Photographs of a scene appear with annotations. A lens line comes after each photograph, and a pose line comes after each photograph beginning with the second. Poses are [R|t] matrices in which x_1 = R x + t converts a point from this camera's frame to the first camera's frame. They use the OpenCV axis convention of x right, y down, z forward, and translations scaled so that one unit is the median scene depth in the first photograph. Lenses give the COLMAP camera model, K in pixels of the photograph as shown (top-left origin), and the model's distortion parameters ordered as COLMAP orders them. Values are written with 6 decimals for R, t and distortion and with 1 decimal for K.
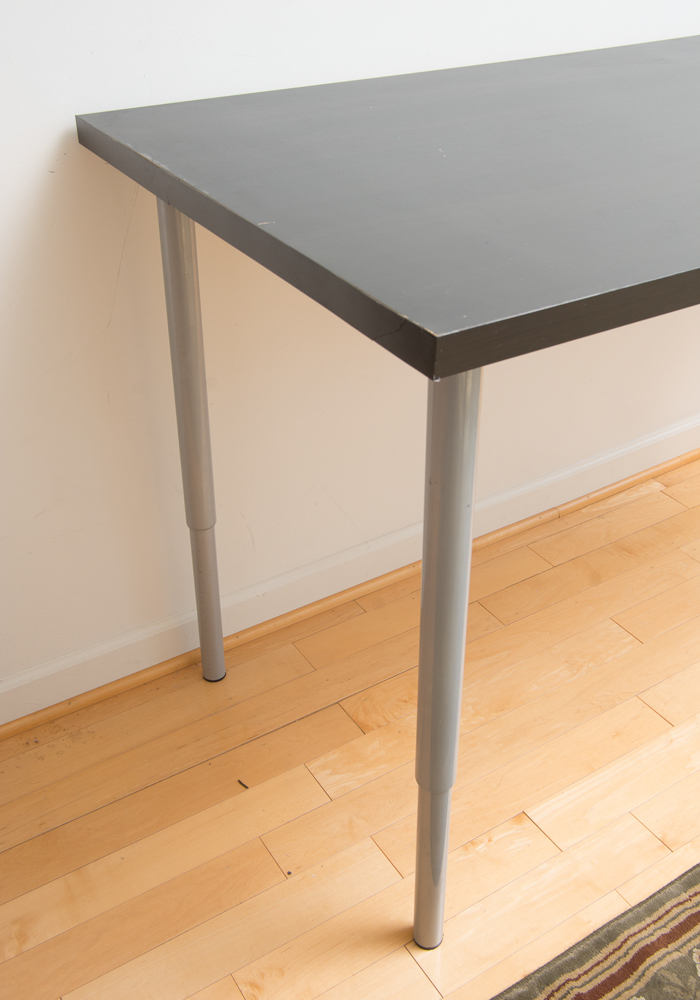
lens RADIAL K [[1042.1, 0, 350.1], [0, 1042.1, 502.0], [0, 0, 1]] dist [-0.001272, 0.000000]
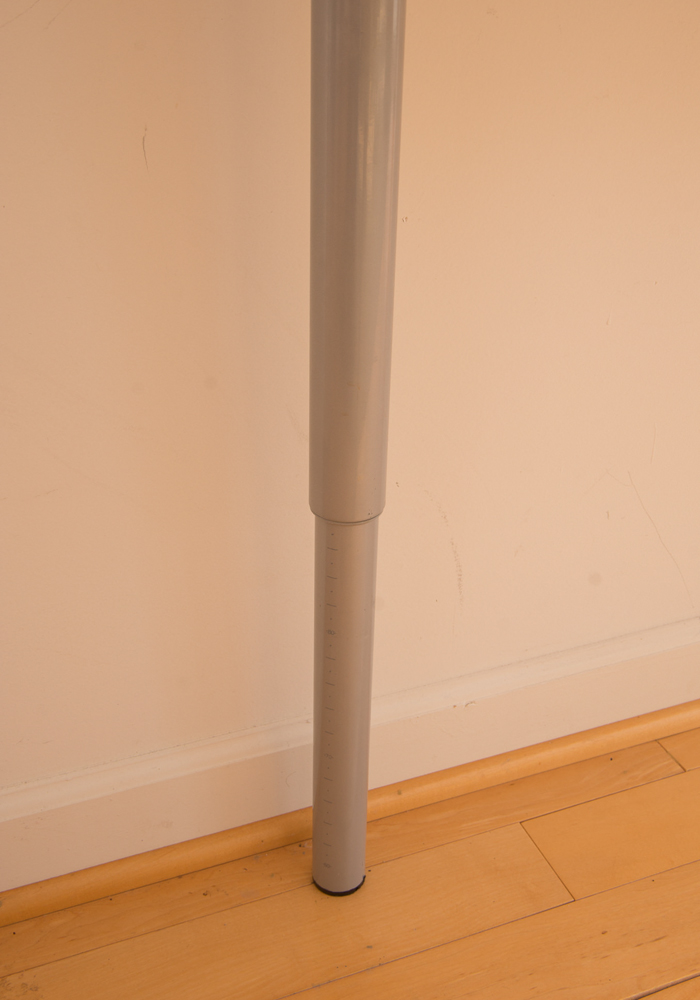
lens RADIAL K [[1167.6, 0, 351.8], [0, 1167.6, 499.5], [0, 0, 1]] dist [0.023020, 0.000000]
pose [[0.983221, 0.099868, -0.152653, -0.065984], [-0.111383, 0.991392, -0.068820, 0.042911], [0.144466, 0.084668, 0.985881, 0.506098]]
